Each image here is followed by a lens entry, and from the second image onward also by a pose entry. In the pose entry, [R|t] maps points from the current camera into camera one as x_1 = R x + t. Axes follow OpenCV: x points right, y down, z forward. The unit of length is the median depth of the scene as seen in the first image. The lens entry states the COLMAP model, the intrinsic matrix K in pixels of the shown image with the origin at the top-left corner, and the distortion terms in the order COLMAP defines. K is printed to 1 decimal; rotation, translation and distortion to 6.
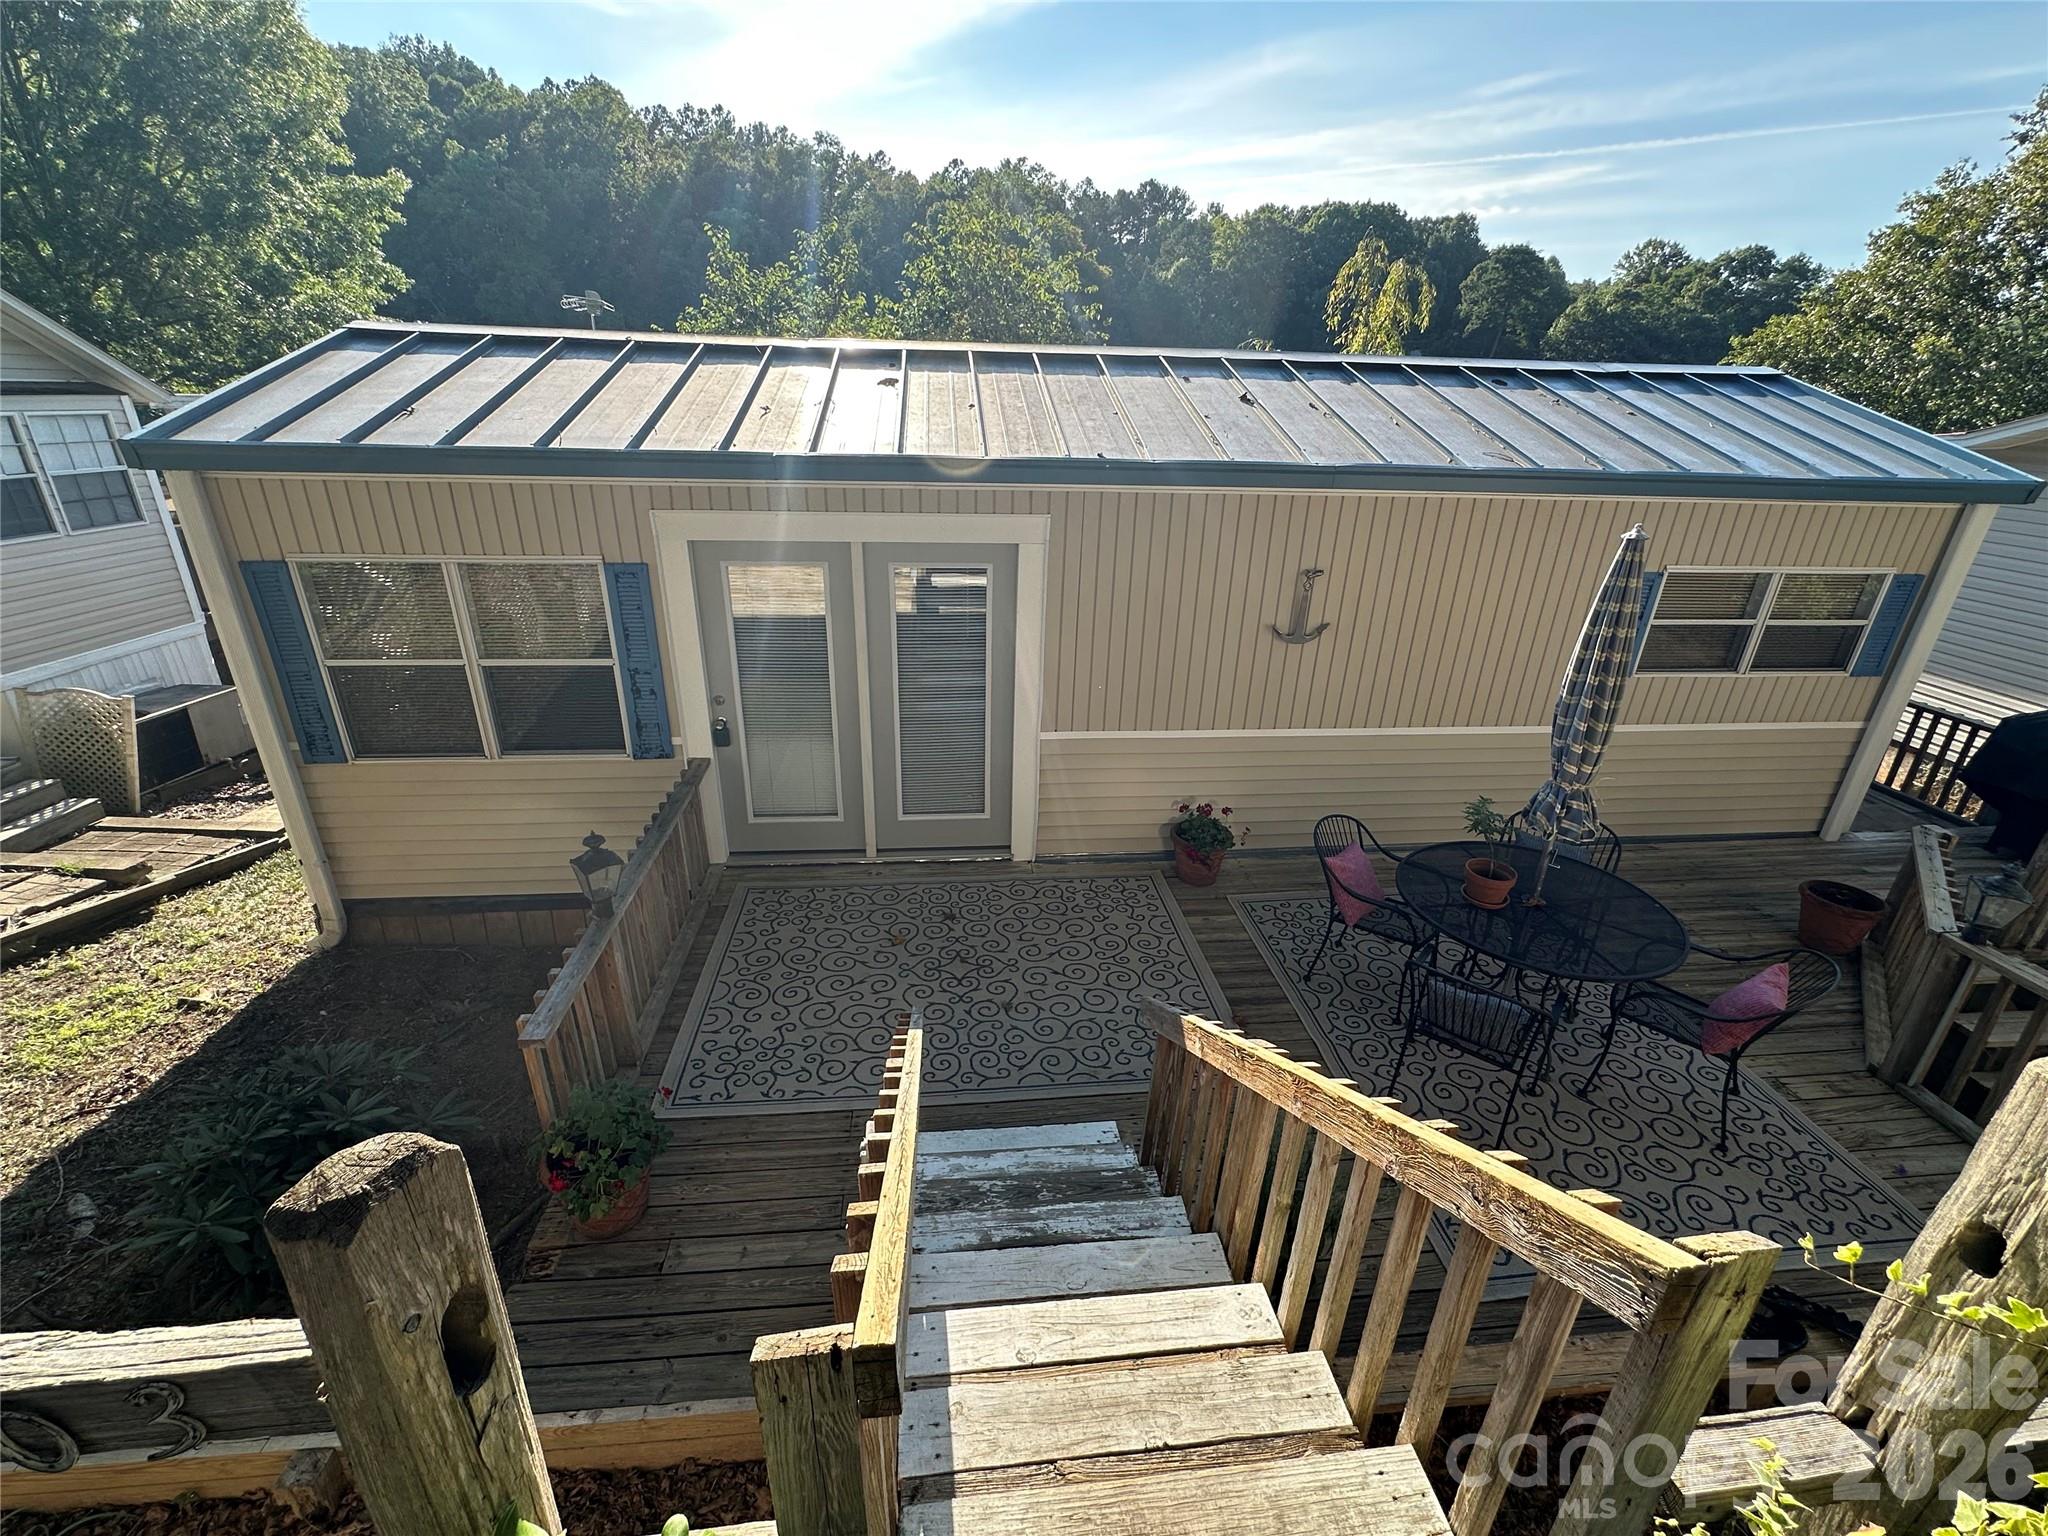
lens RADIAL K [[884.0, 0, 1025.6], [0, 884.0, 768.5], [0, 0, 1]] dist [-0.006761, 0.000733]
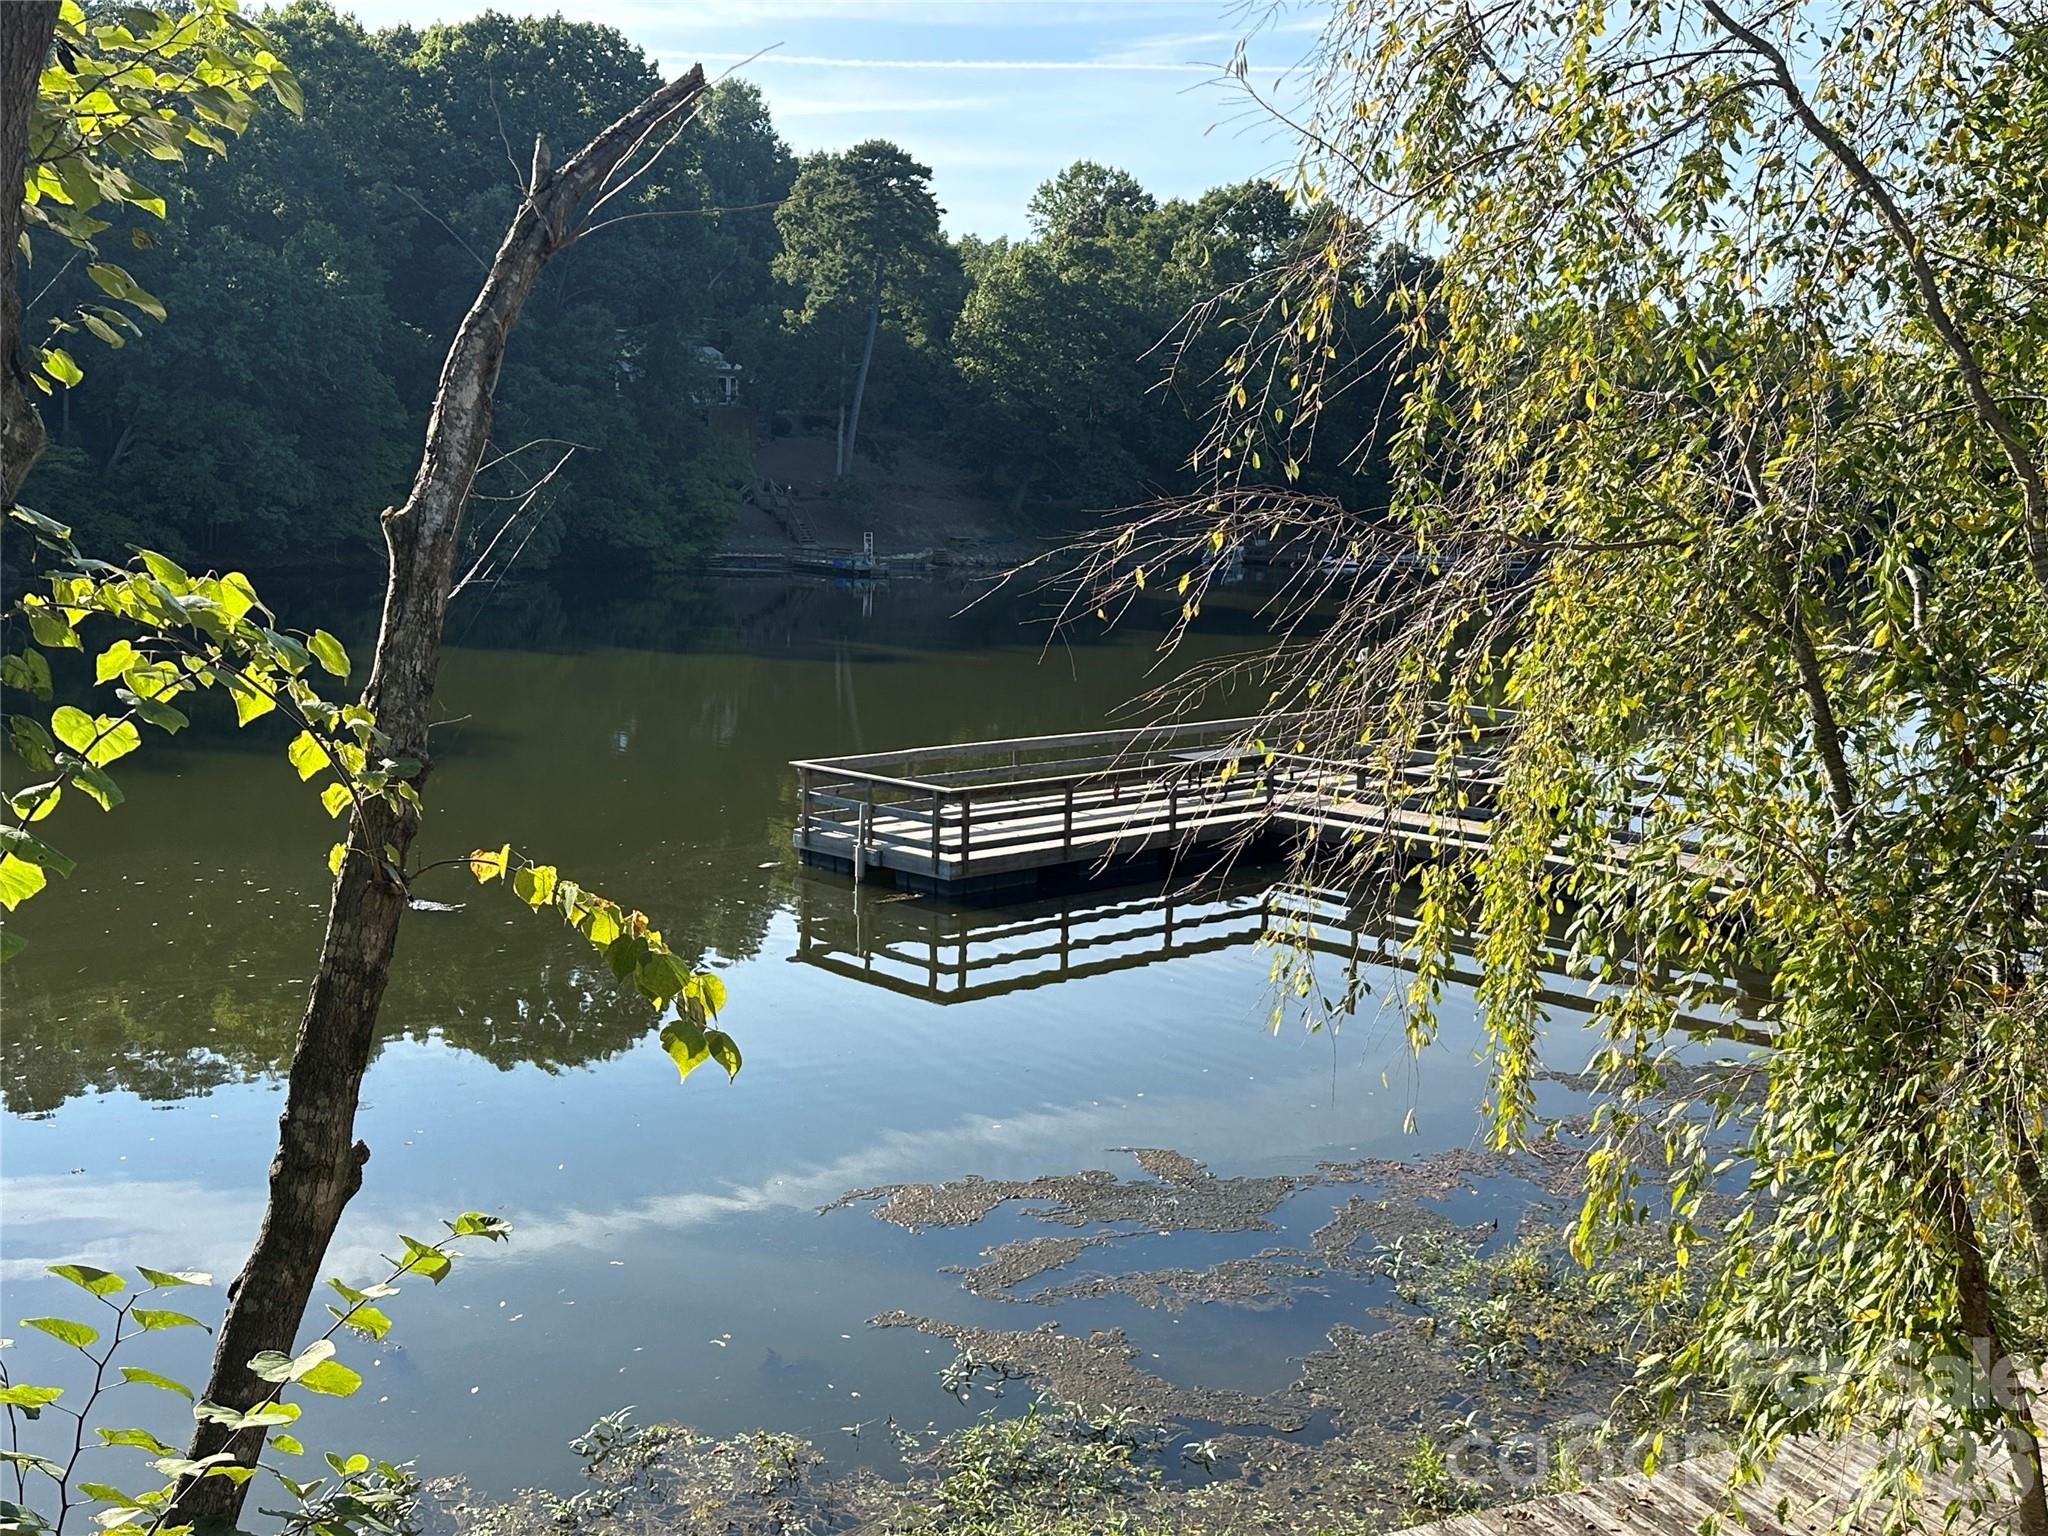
lens RADIAL K [[2126.5, 0, 1019.6], [0, 2126.5, 781.9], [0, 0, 1]] dist [0.085565, 0.000000]
pose [[0.849392, -0.076050, 0.522254, -0.008093], [0.202732, 0.960658, -0.189832, -0.199272], [-0.487271, 0.267119, 0.831393, 0.635704]]
